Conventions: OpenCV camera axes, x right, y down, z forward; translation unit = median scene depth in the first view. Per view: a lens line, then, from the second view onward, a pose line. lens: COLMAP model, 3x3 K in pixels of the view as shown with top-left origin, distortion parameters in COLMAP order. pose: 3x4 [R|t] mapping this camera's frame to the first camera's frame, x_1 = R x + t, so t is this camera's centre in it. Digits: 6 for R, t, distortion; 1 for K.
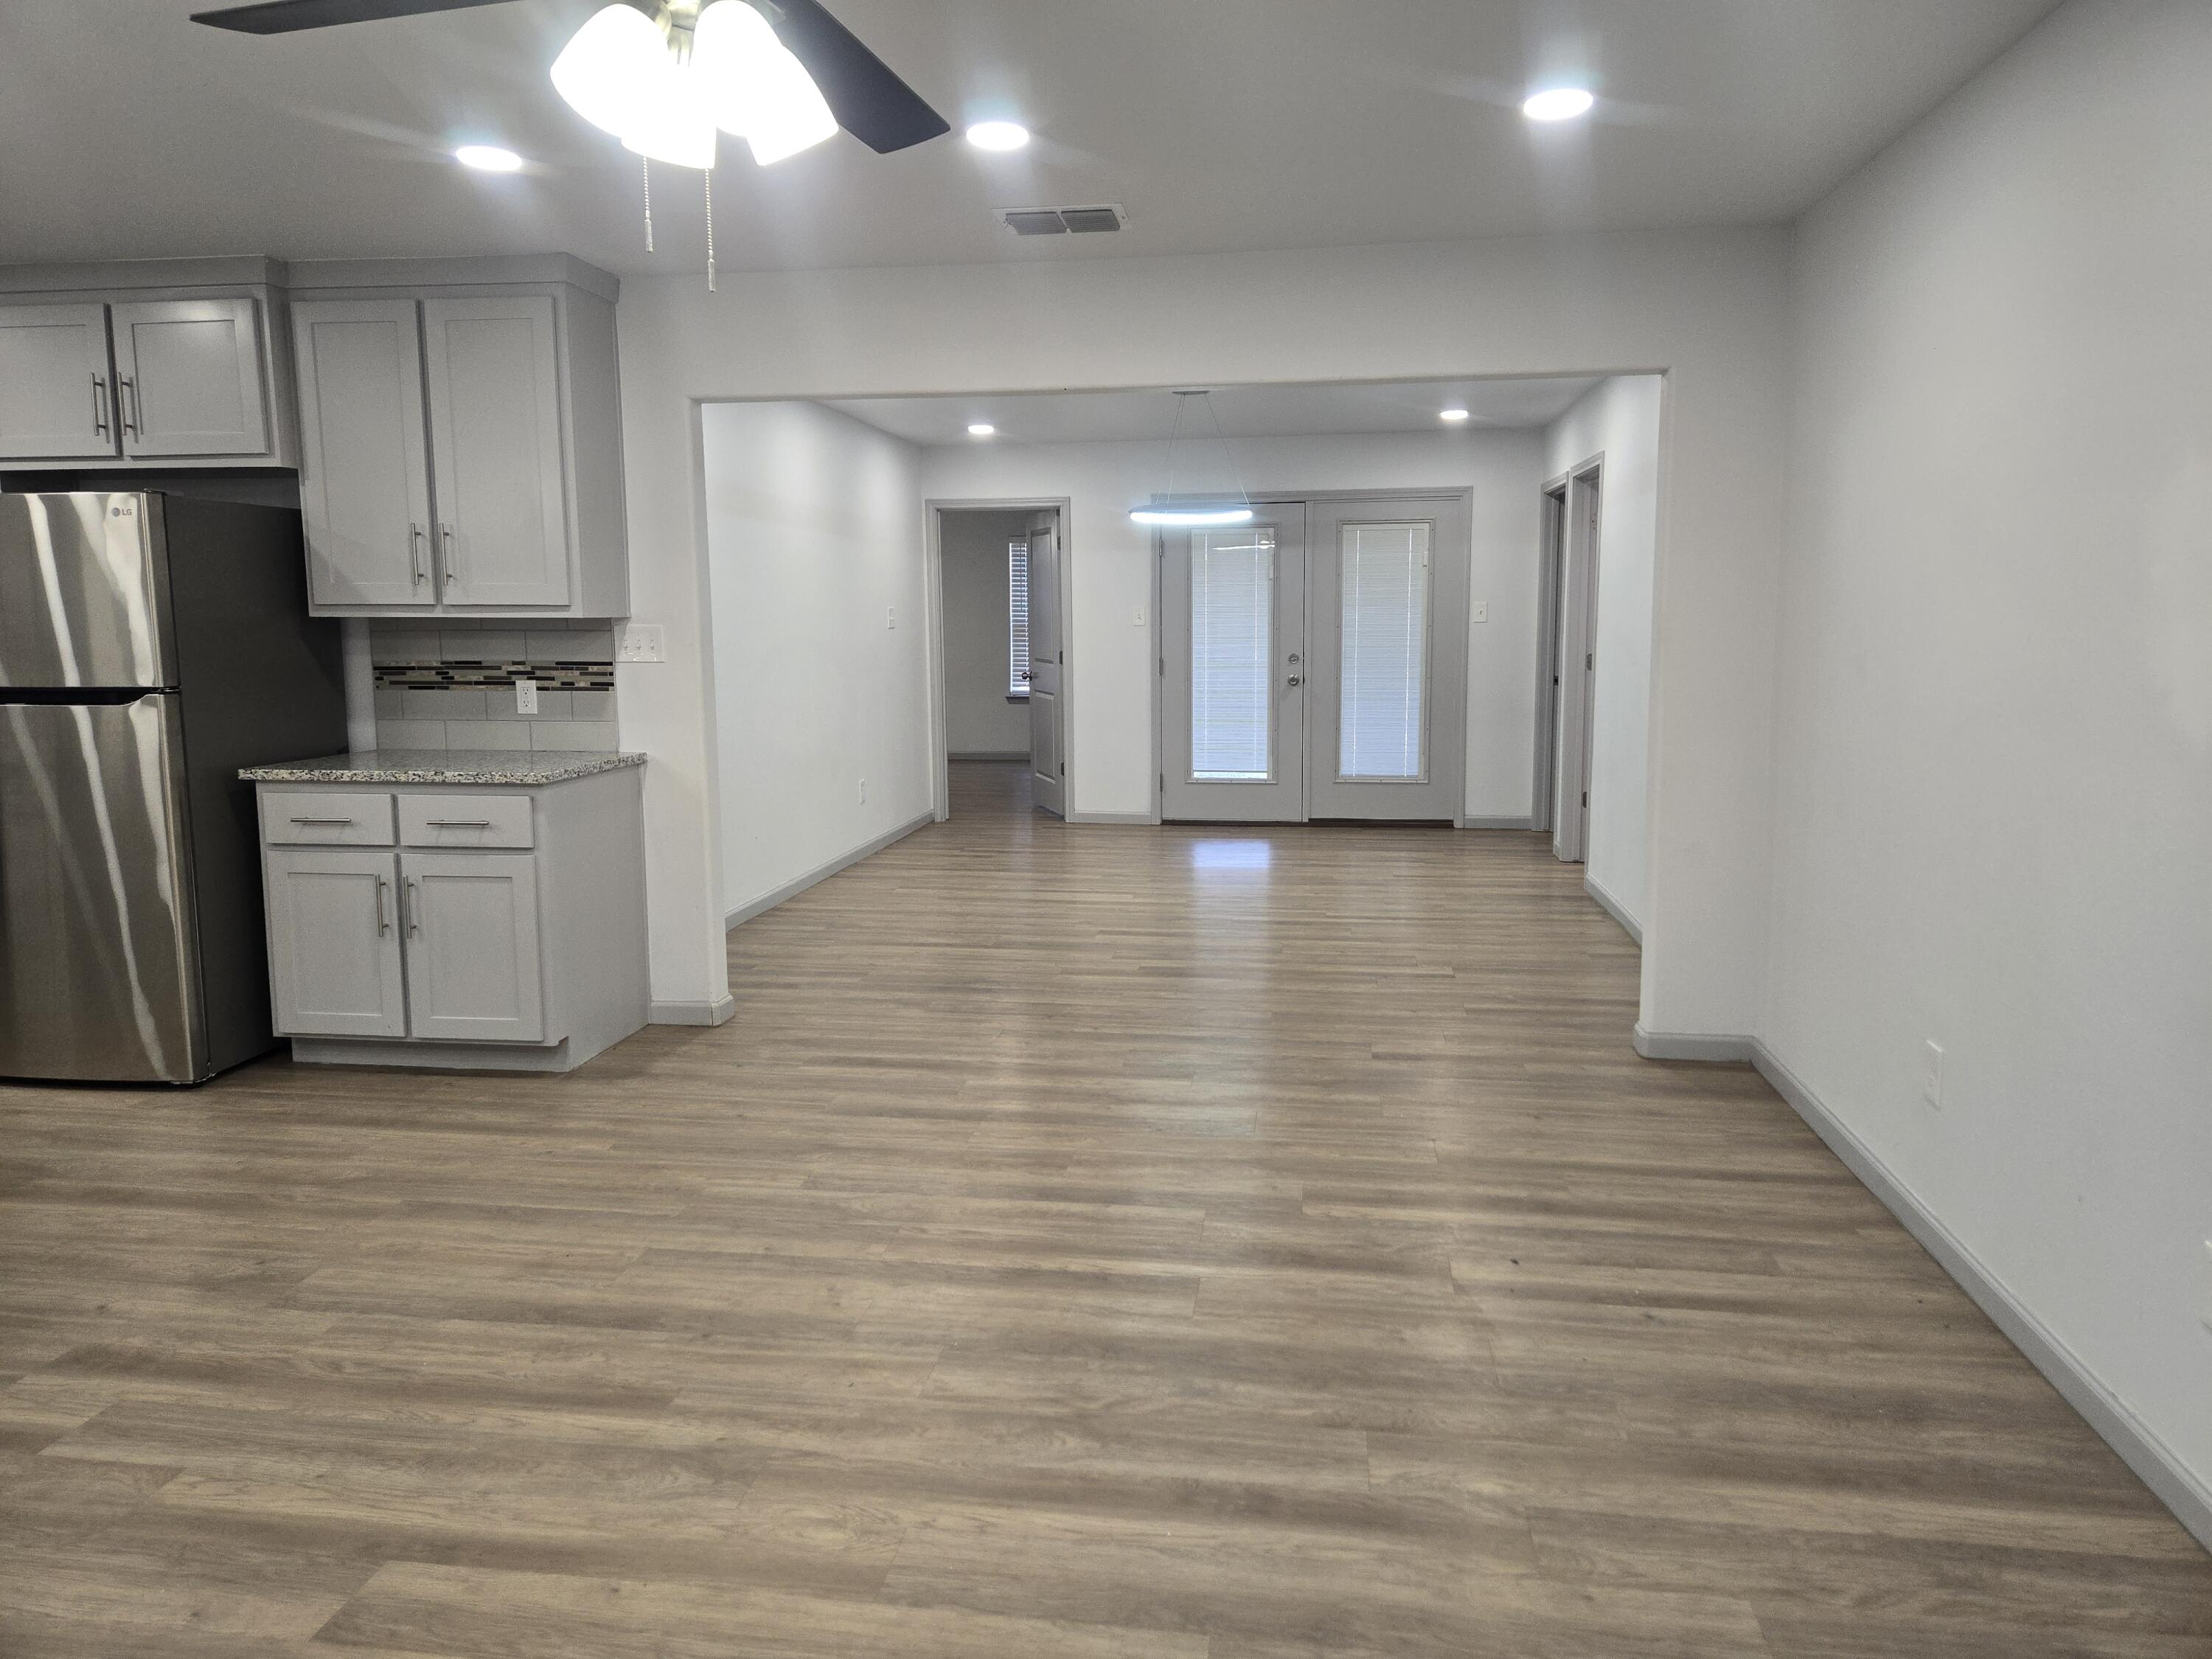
lens RADIAL K [[1476.9, 0, 1103.6], [0, 1476.9, 789.2], [0, 0, 1]] dist [0.077615, -0.063665]
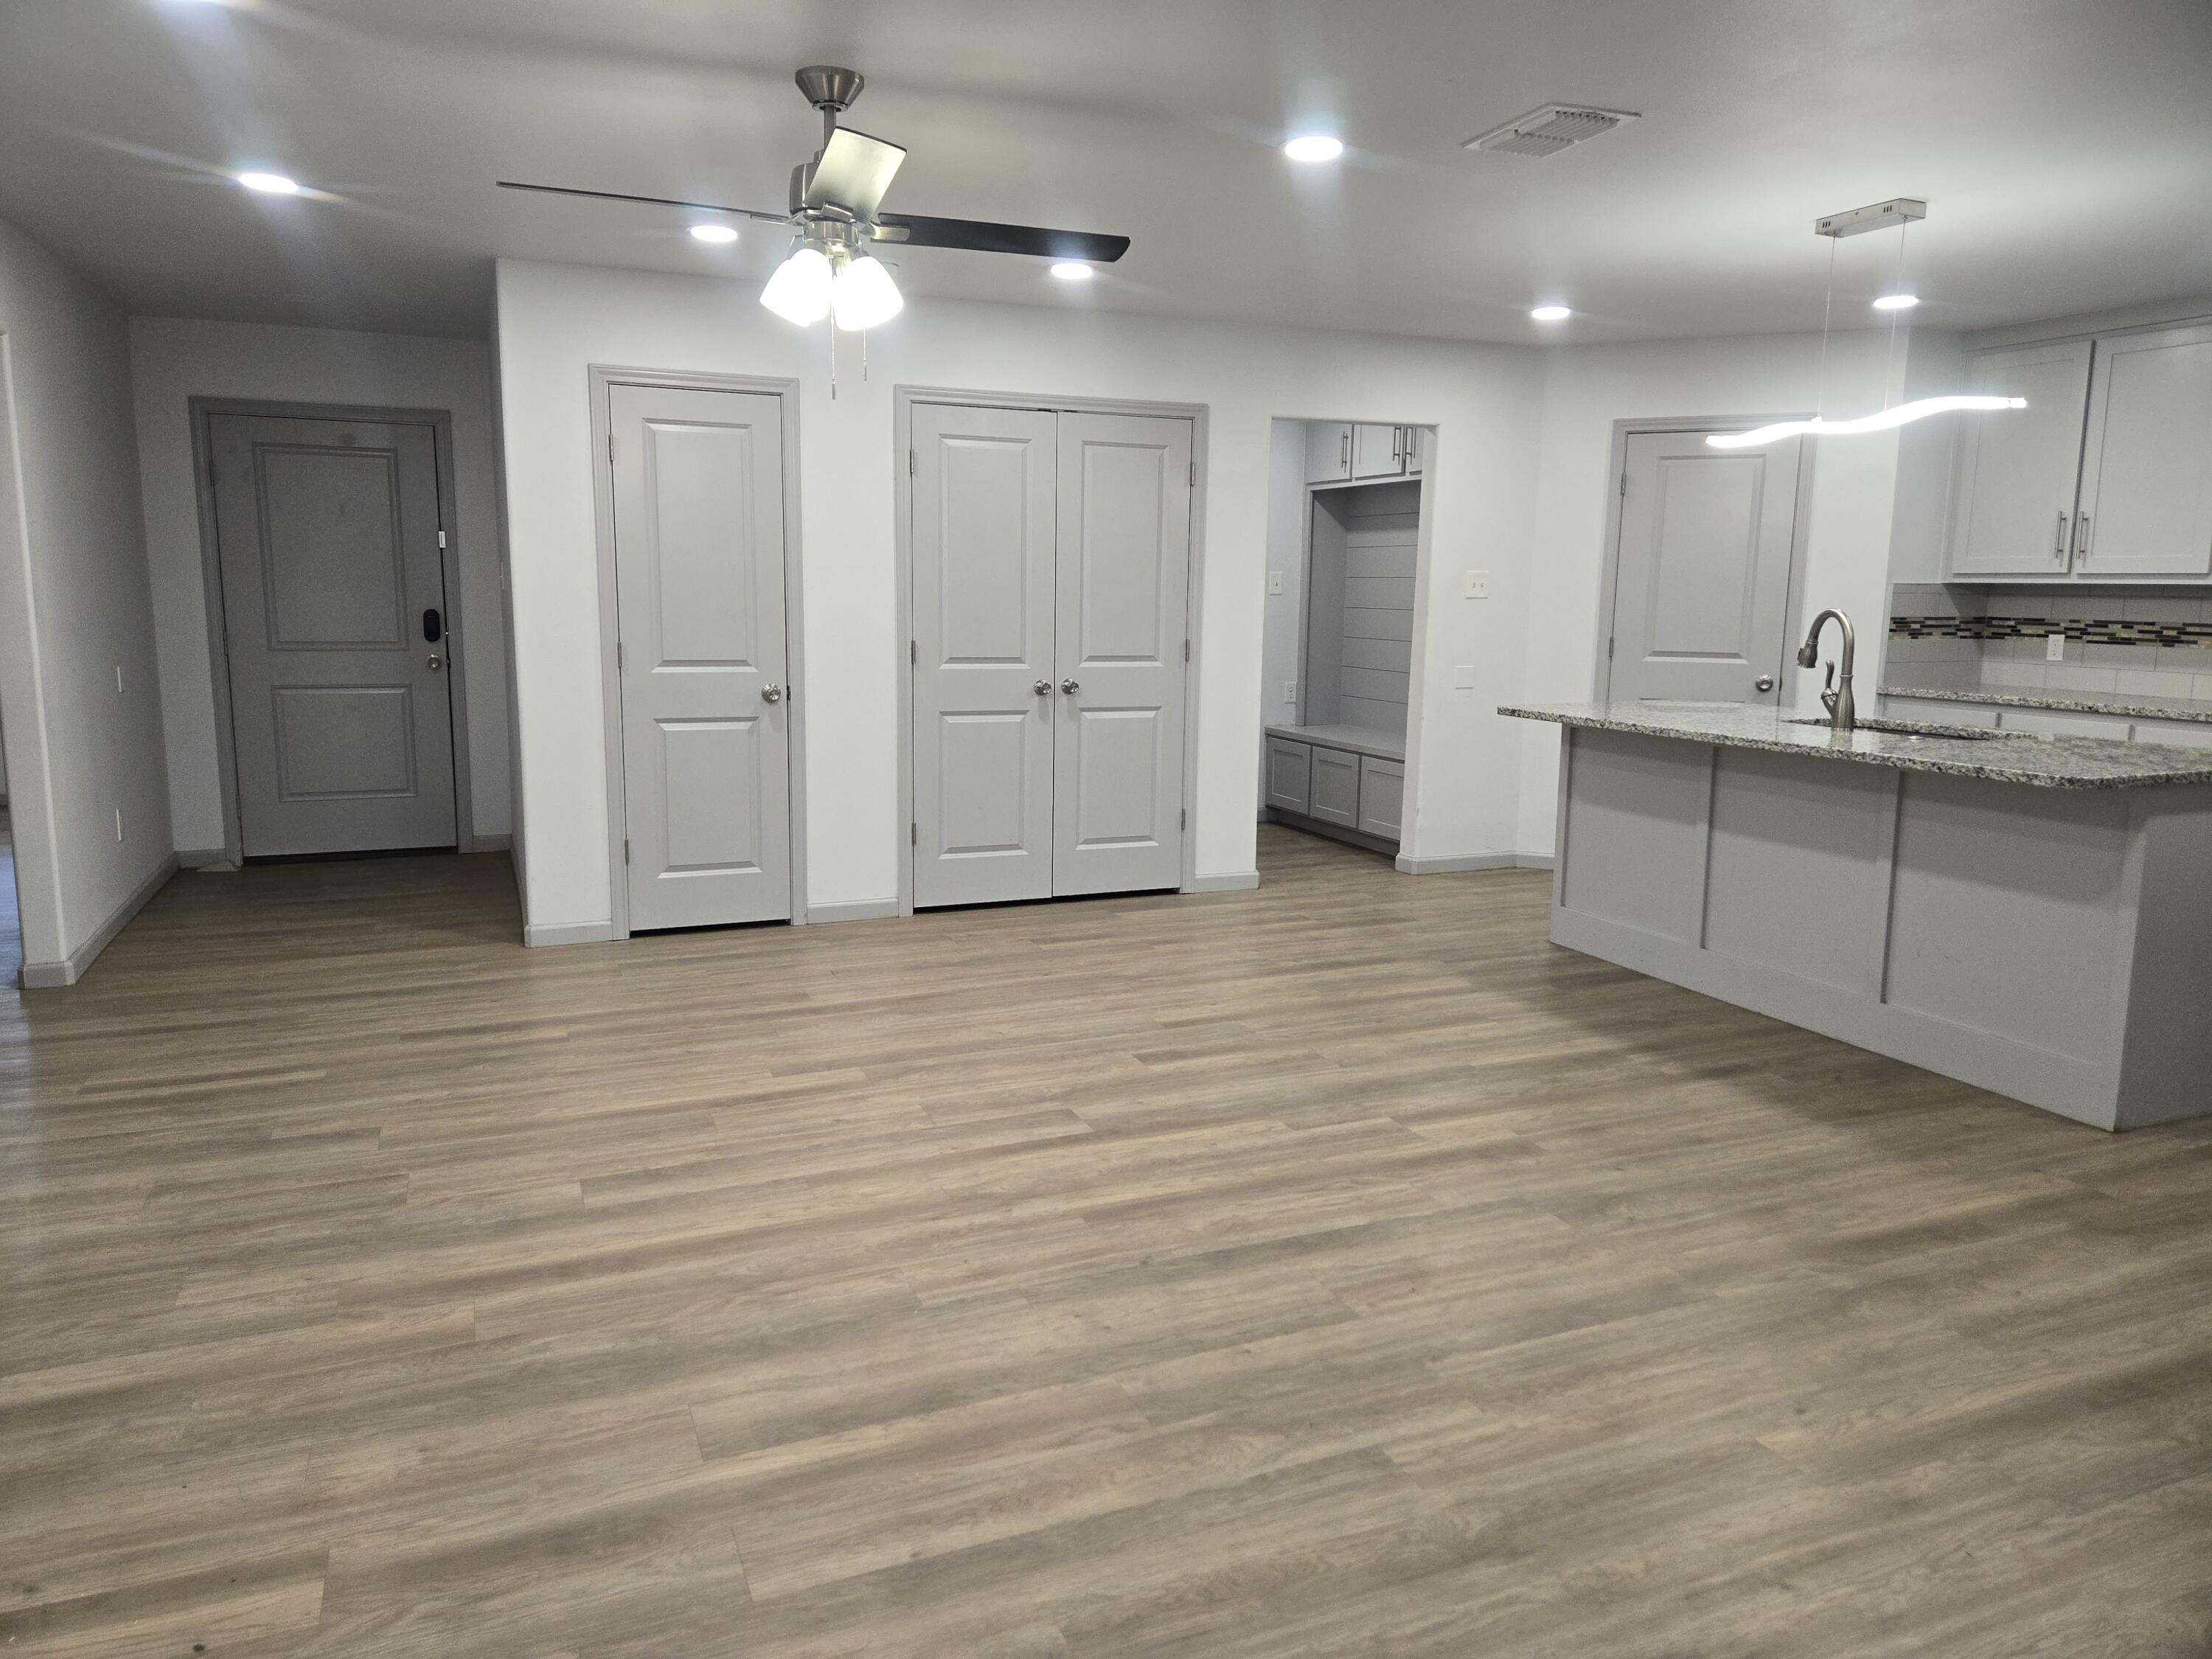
lens RADIAL K [[1476.9, 0, 1103.6], [0, 1476.9, 789.2], [0, 0, 1]] dist [0.077615, -0.063665]
pose [[-0.852434, 0.072034, -0.517849, 0.199497], [-0.065174, 0.968098, 0.241947, -0.151190], [0.518757, 0.239994, -0.820545, 1.257600]]
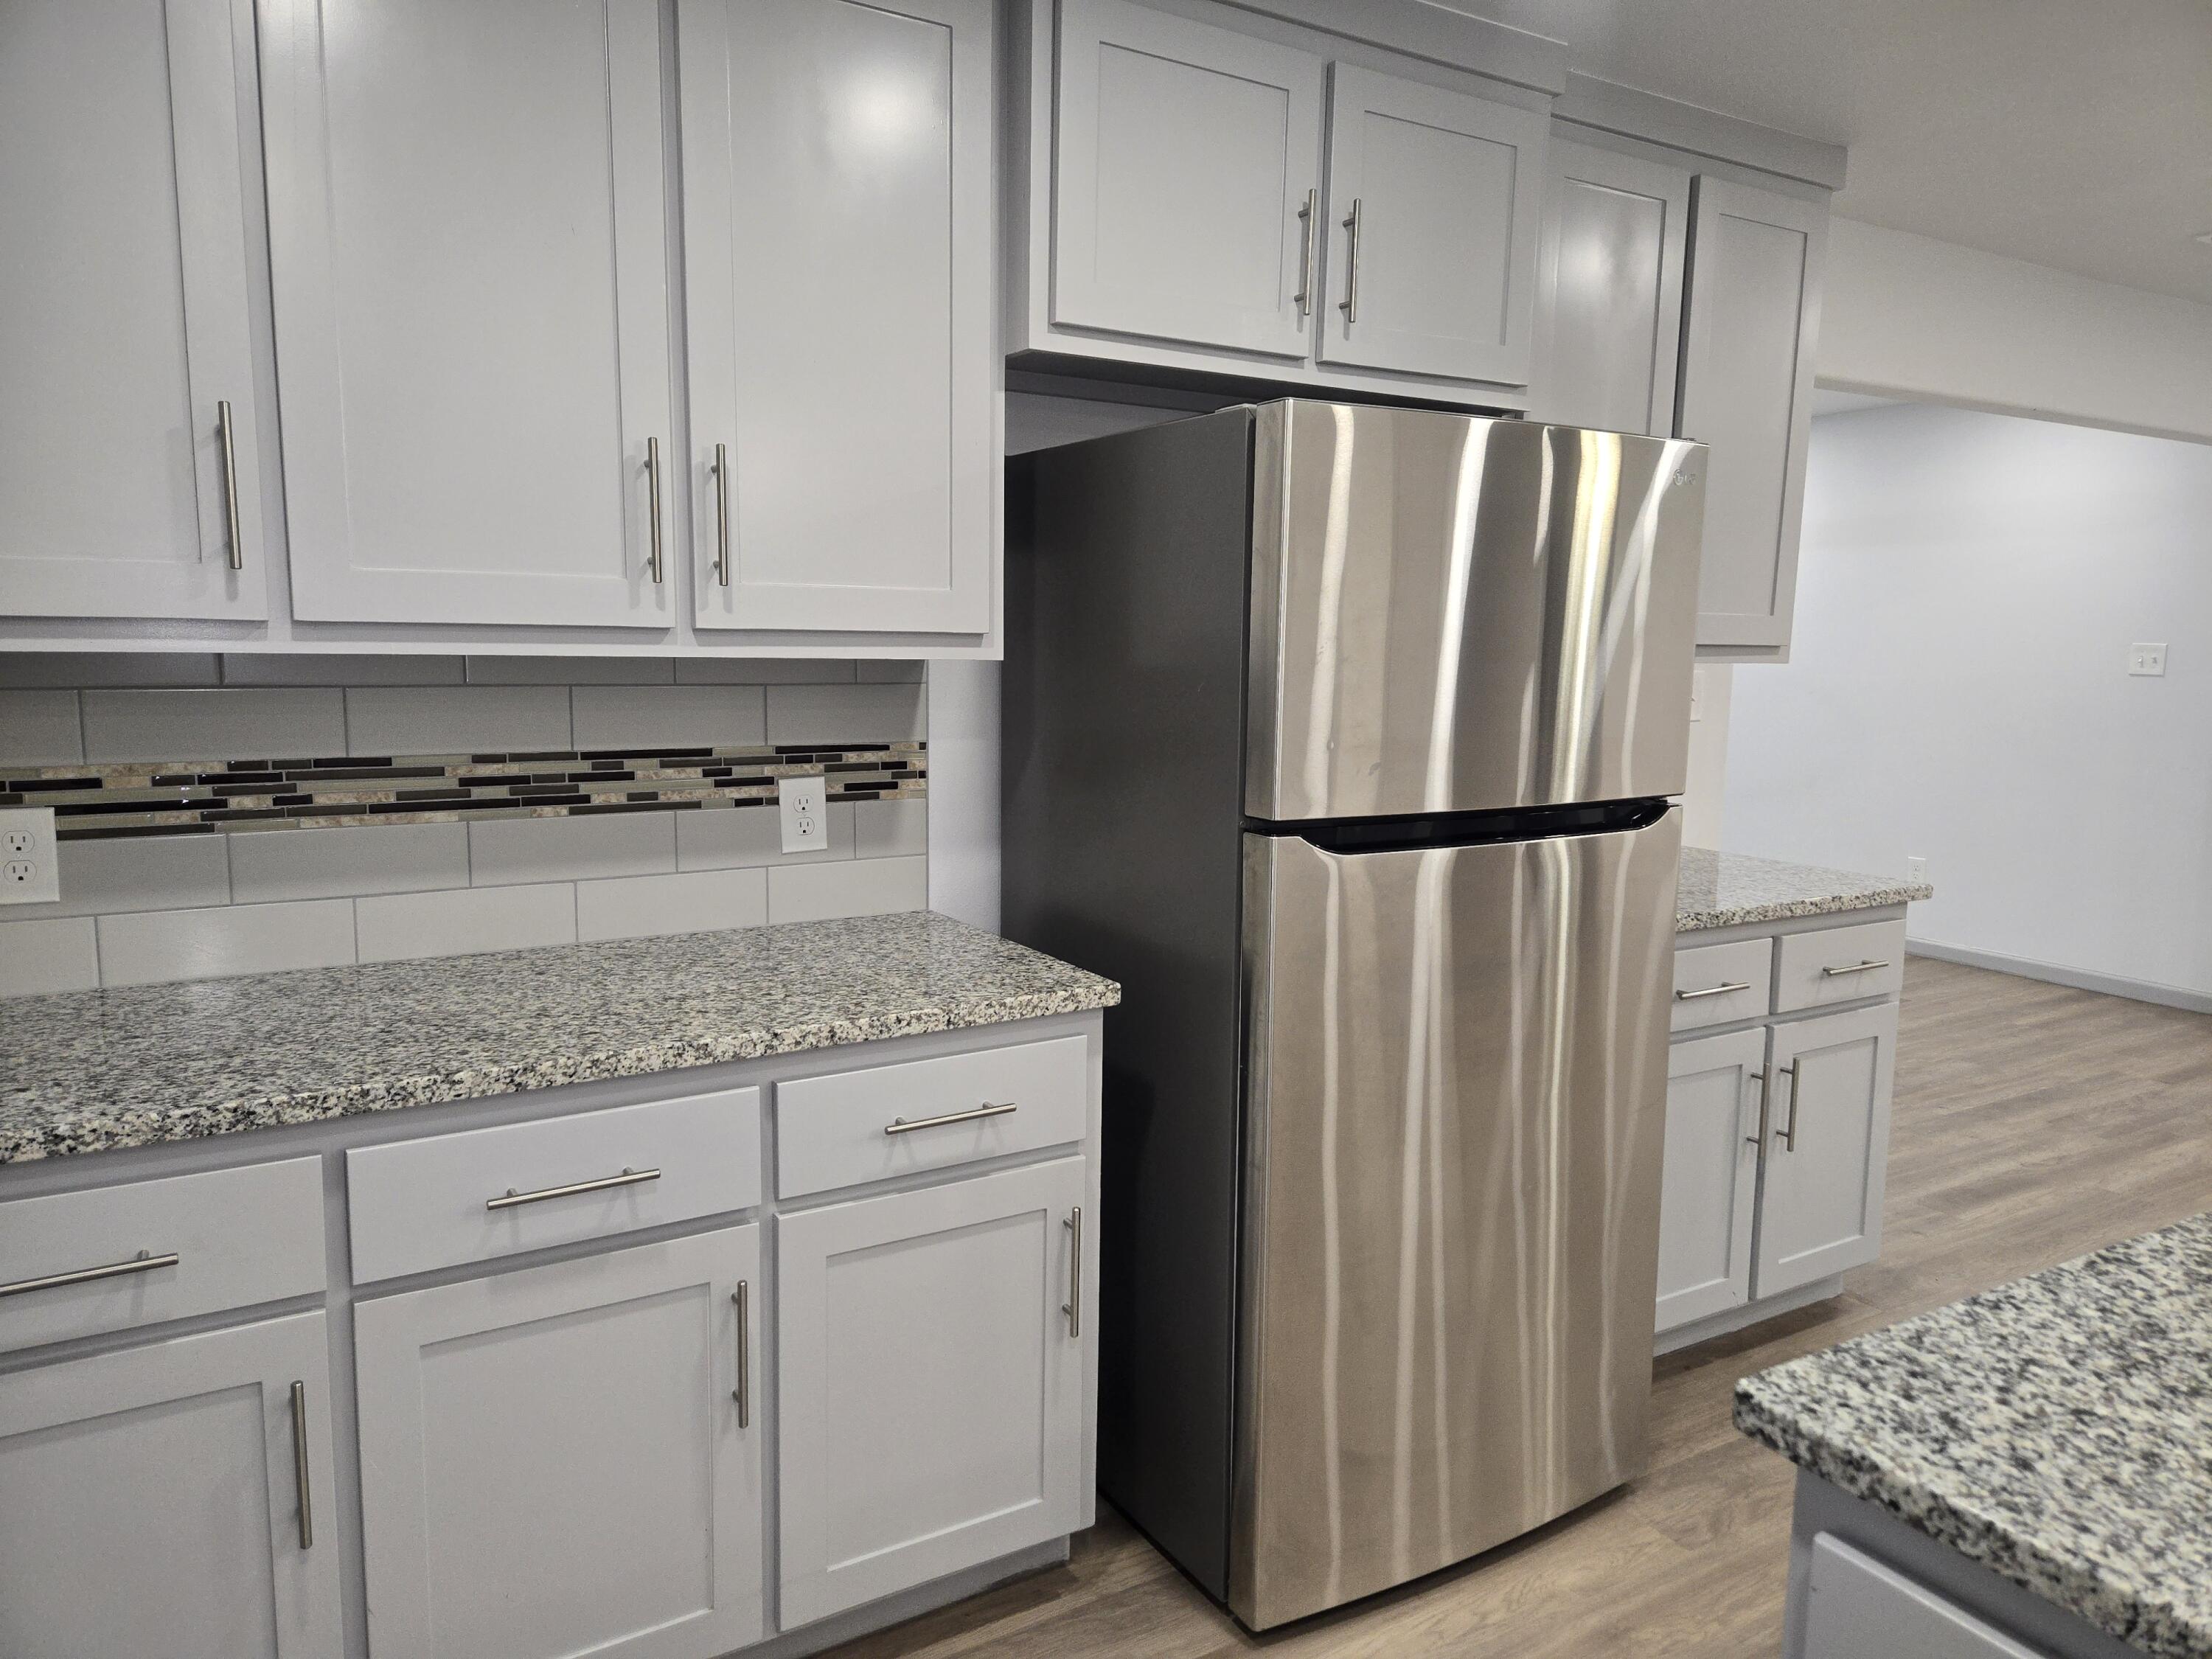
lens RADIAL K [[1487.9, 0, 1138.2], [0, 1487.9, 829.3], [0, 0, 1]] dist [0.075111, -0.067069]
pose [[0.763702, -0.066431, 0.642142, -1.210011], [0.057029, 0.997745, 0.035394, -0.090444], [-0.643045, 0.009590, 0.765768, 0.738002]]
